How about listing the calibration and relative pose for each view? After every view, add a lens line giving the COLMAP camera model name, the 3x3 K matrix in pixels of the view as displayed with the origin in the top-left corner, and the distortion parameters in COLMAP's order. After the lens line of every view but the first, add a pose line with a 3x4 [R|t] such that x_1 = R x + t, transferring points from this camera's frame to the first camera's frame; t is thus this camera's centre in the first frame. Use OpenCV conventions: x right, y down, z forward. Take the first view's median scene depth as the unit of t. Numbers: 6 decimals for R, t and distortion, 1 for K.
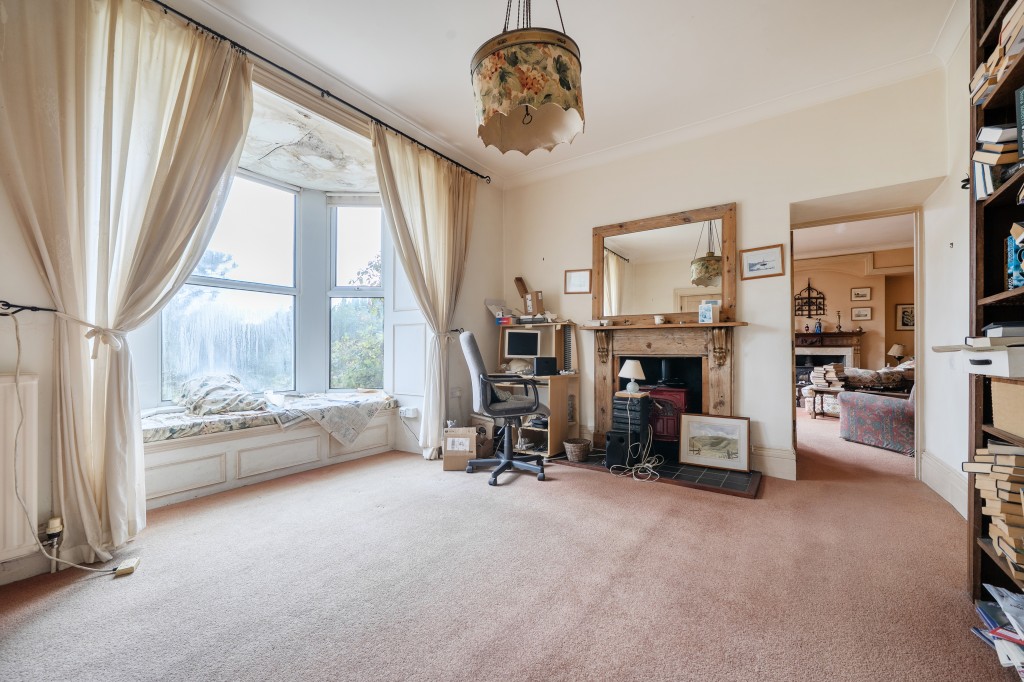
lens RADIAL K [[410.2, 0, 513.1], [0, 410.2, 346.4], [0, 0, 1]] dist [0.001518, -0.000006]
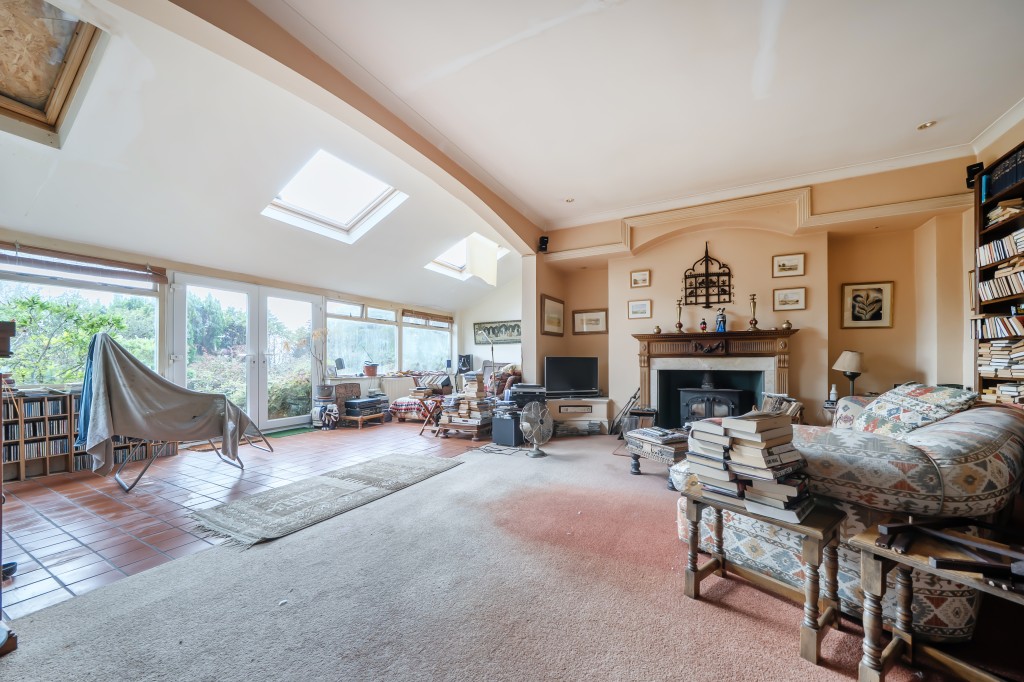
lens RADIAL K [[371.1, 0, 504.3], [0, 371.1, 360.8], [0, 0, 1]] dist [-0.012034, -0.000065]
pose [[0.995545, -0.003961, 0.094206, 0.557898], [0.003651, 0.999987, 0.003463, 0.006472], [-0.094219, -0.003104, 0.995547, 0.728995]]
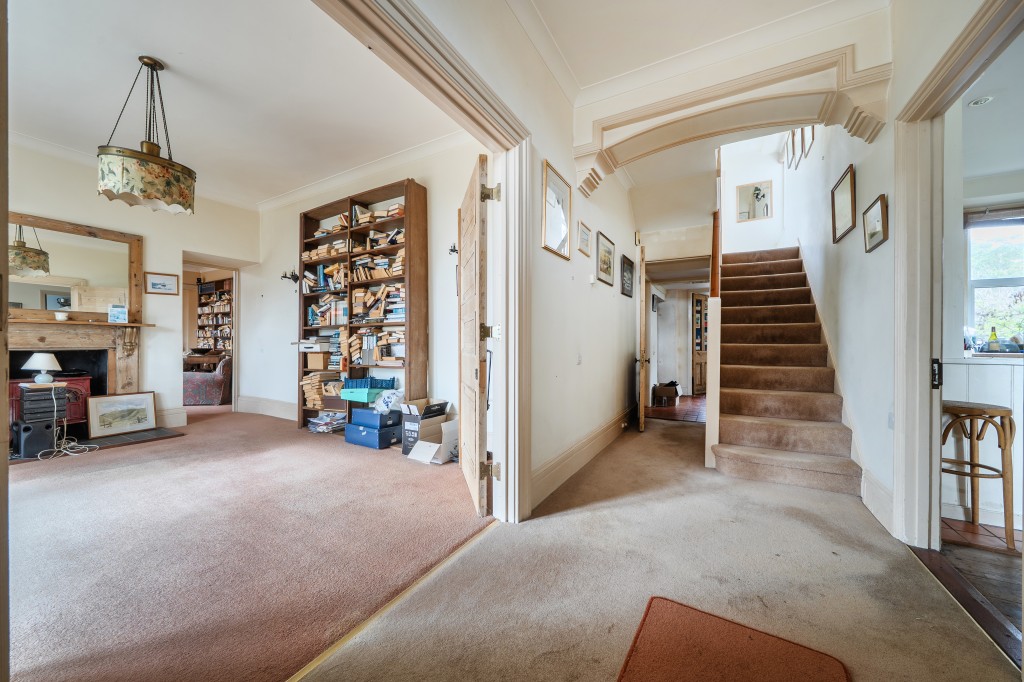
lens RADIAL K [[371.1, 0, 509.8], [0, 371.1, 343.0], [0, 0, 1]] dist [-0.012034, -0.000065]
pose [[-0.062496, 0.003588, 0.998039, -0.416266], [-0.008927, 0.999952, -0.004154, 0.000056], [-0.998005, -0.009169, -0.062461, -0.083704]]
